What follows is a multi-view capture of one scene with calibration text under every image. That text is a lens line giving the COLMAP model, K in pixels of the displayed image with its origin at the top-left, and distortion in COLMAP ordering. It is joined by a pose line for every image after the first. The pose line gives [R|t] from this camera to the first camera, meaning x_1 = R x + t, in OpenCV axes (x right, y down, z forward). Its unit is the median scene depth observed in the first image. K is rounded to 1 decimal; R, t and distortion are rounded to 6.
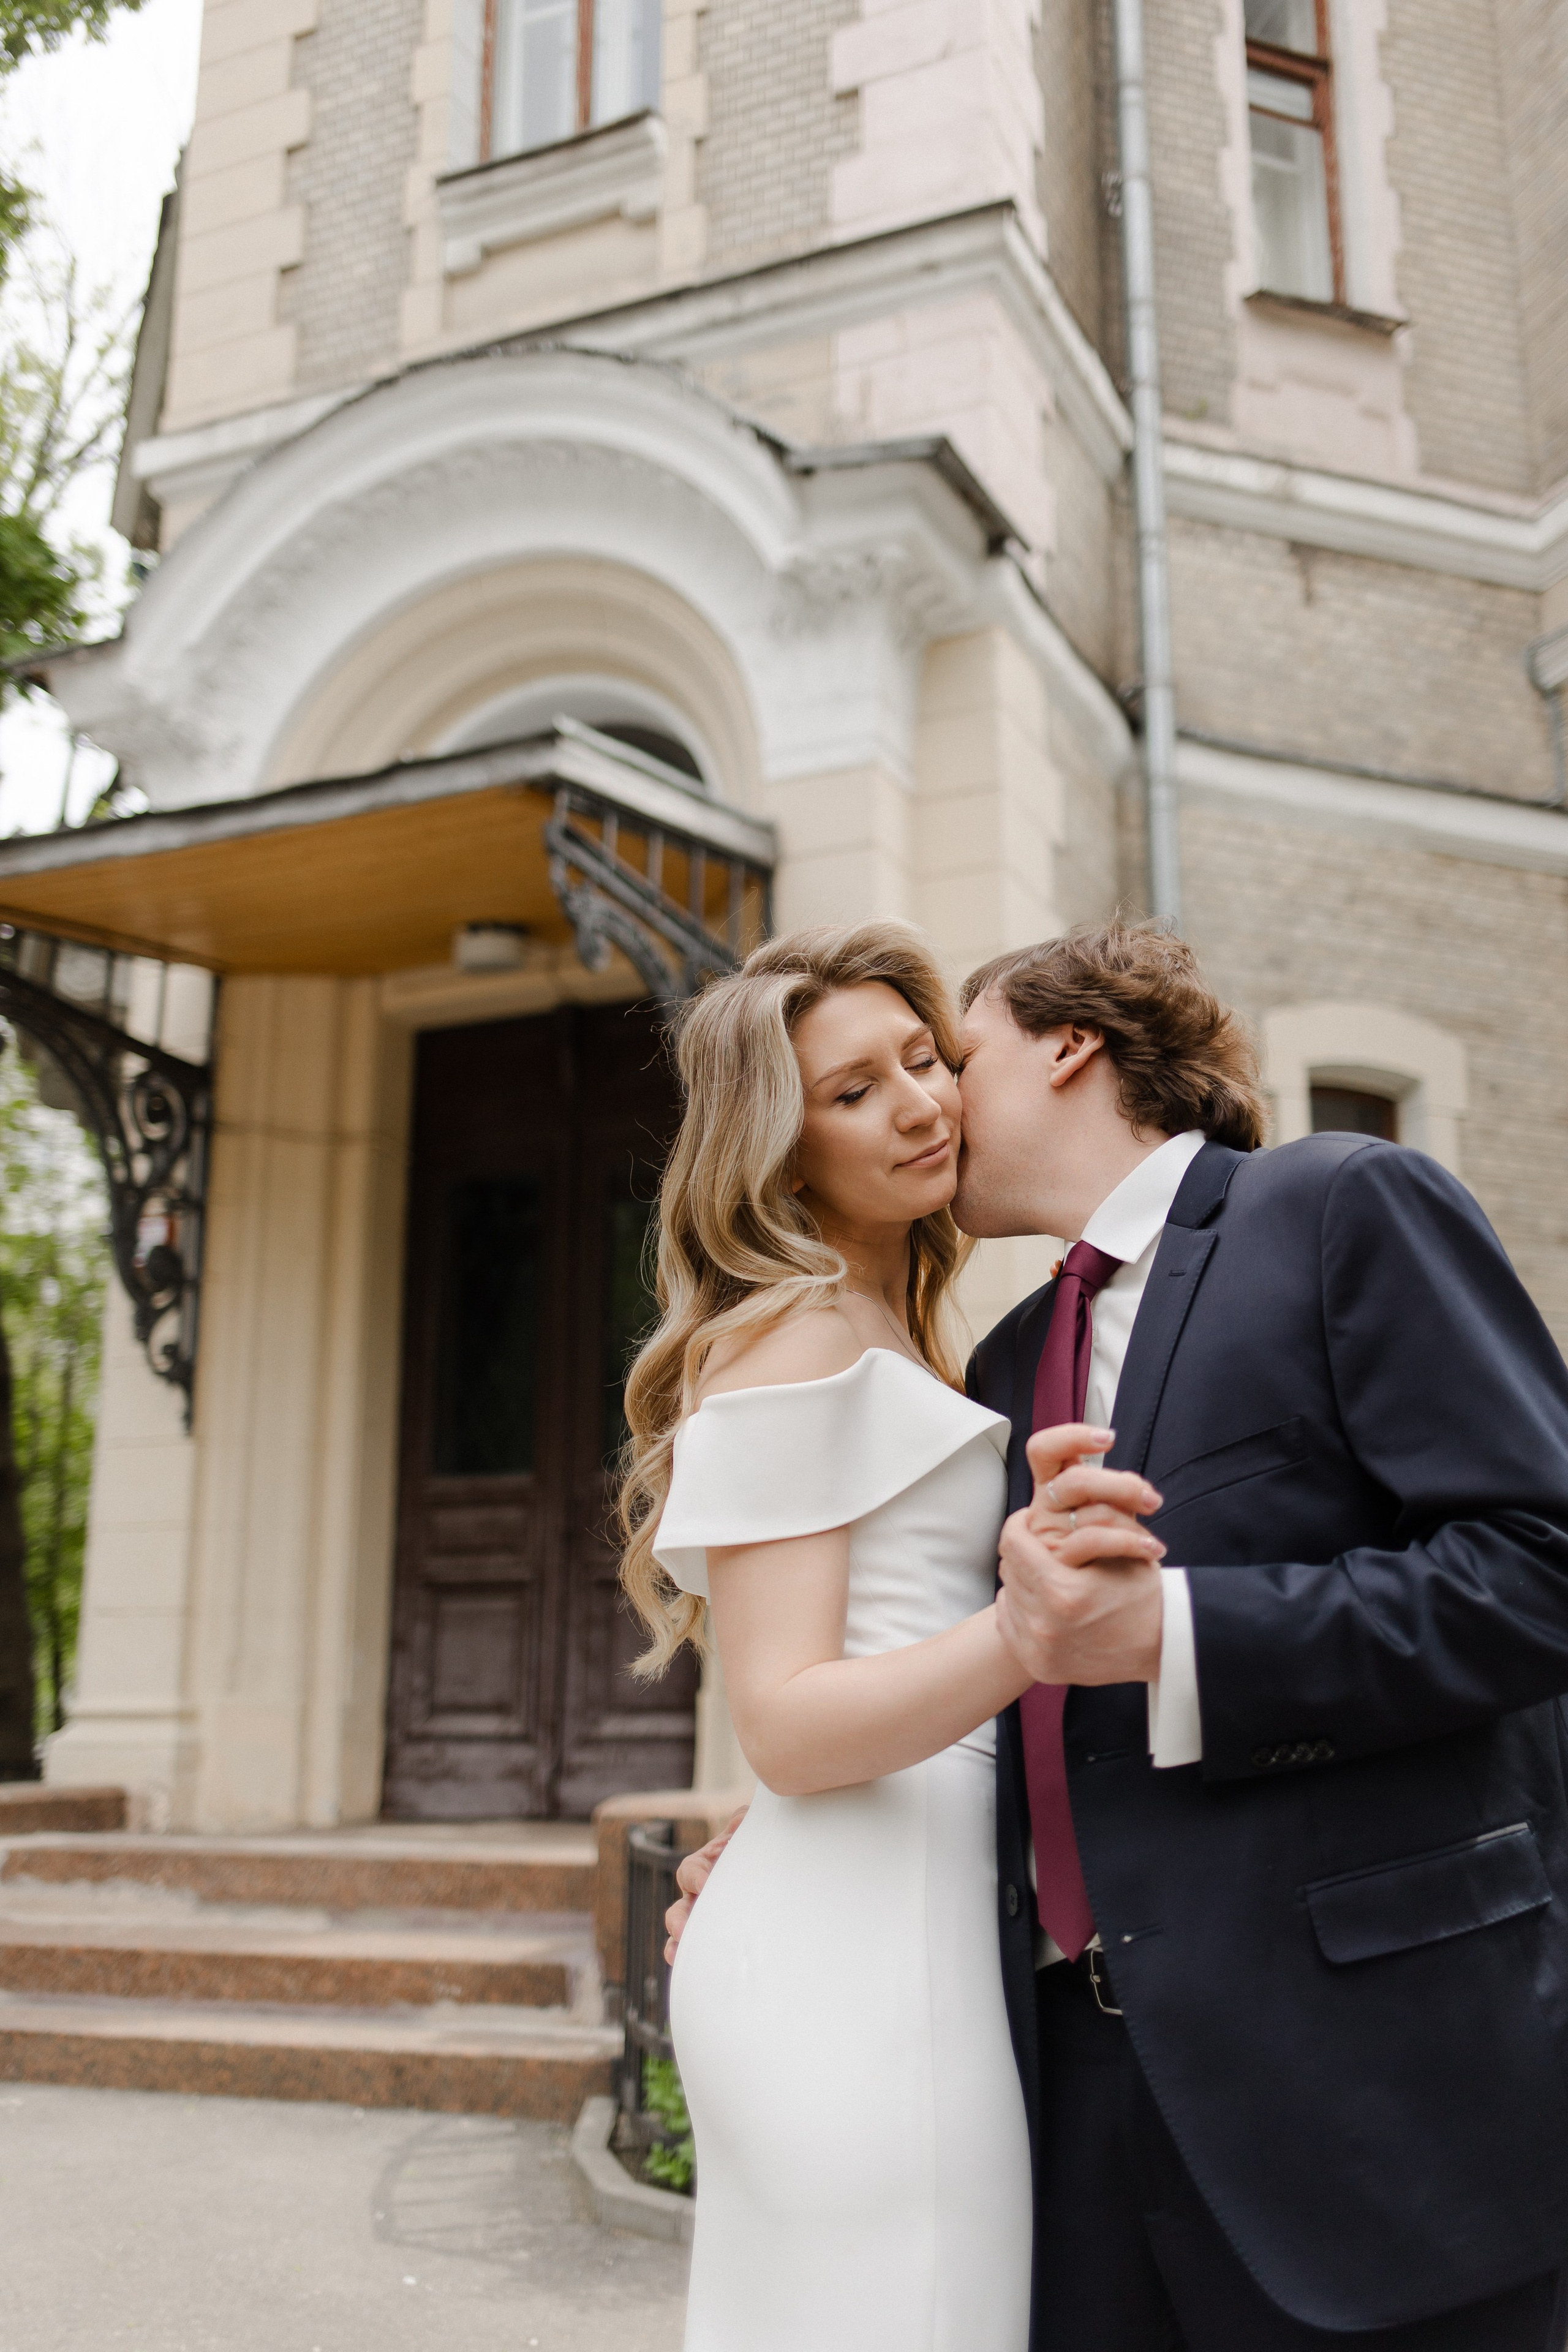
lens RADIAL K [[2248.0, 0, 793.4], [0, 2248.0, 1173.1], [0, 0, 1]] dist [0.002769, 0.000000]
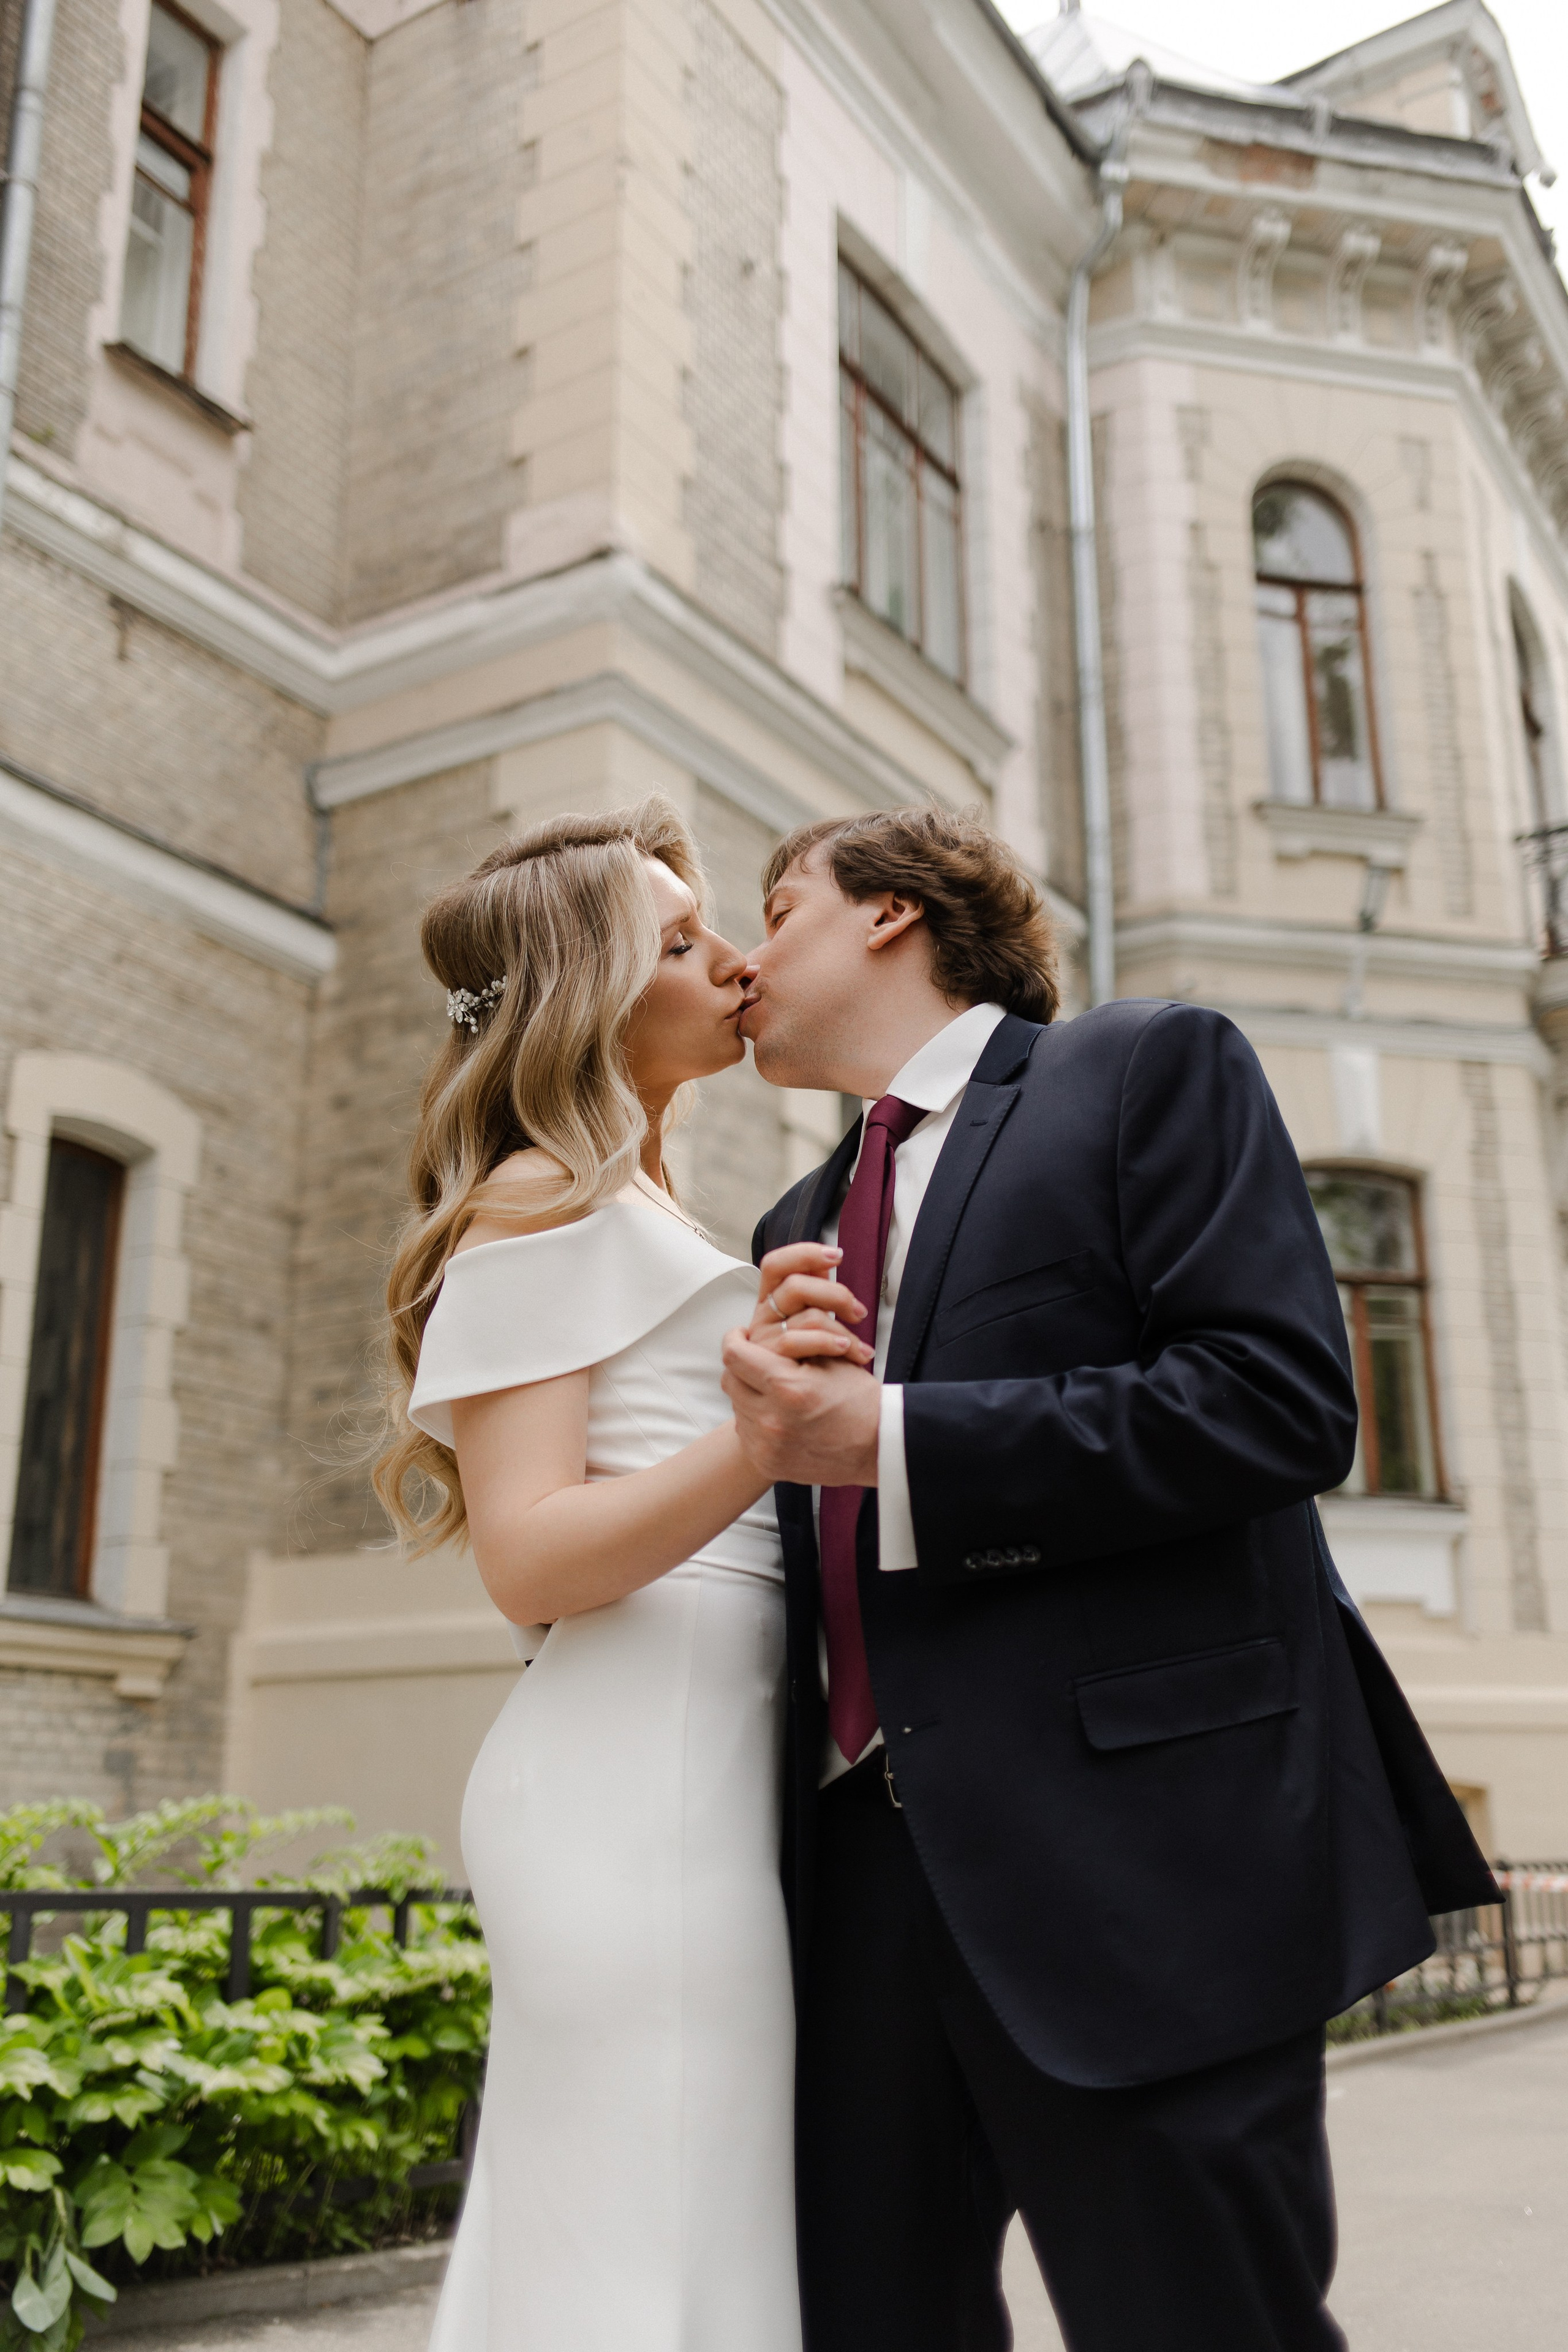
lens RADIAL K [[2248.0, 0, 780.2], [0, 2248.0, 1177.4], [0, 0, 1]] dist [0.002769, 0.000000]
pose [[0.798545, 0.168717, 0.577807, -0.078129], [-0.140185, 0.985647, -0.094065, 0.026526], [-0.585384, -0.005885, 0.810735, 0.019859]]
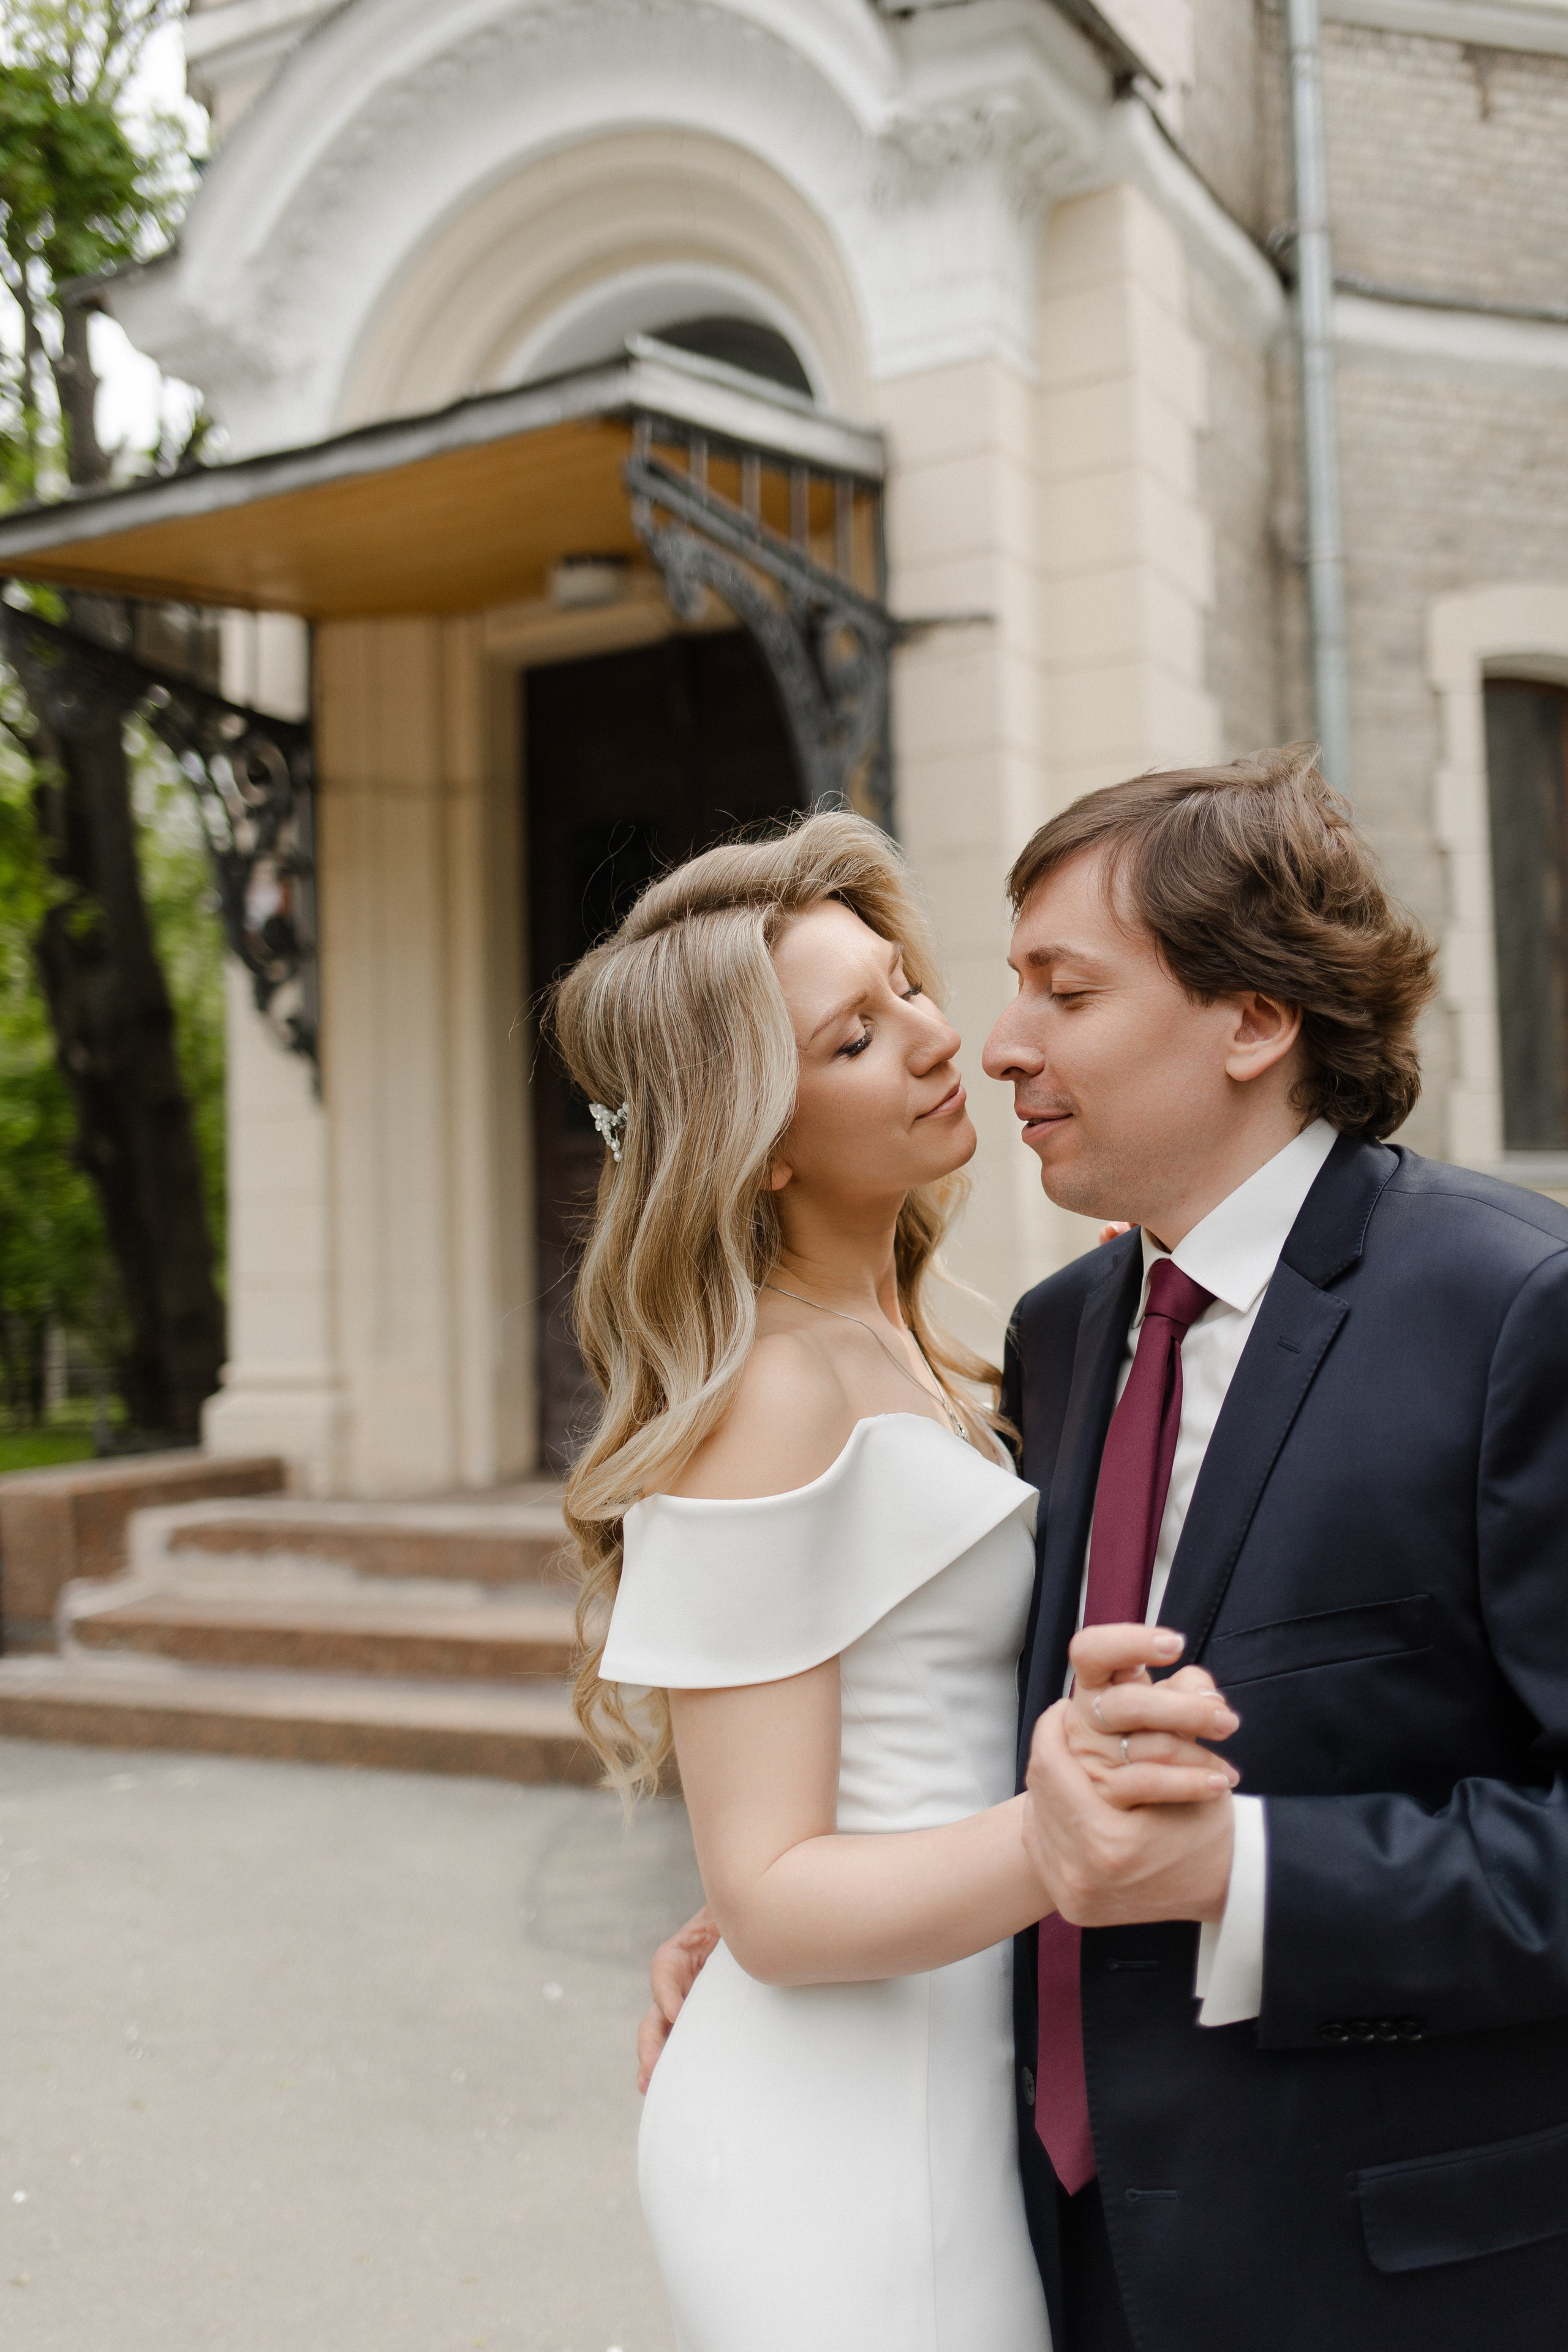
lens RADIAL K [[2248.0, 0, 782.5], [0, 2248.0, 1162.0], [0, 0, 1]] dist [0.002769, 0.000000]
pose [[0.996192, -0.033651, -0.080437, 0.011228], [0.047810, 0.982288, 0.181176, -0.024530], [0.072915, -0.184332, 0.980156, 0.037260]]
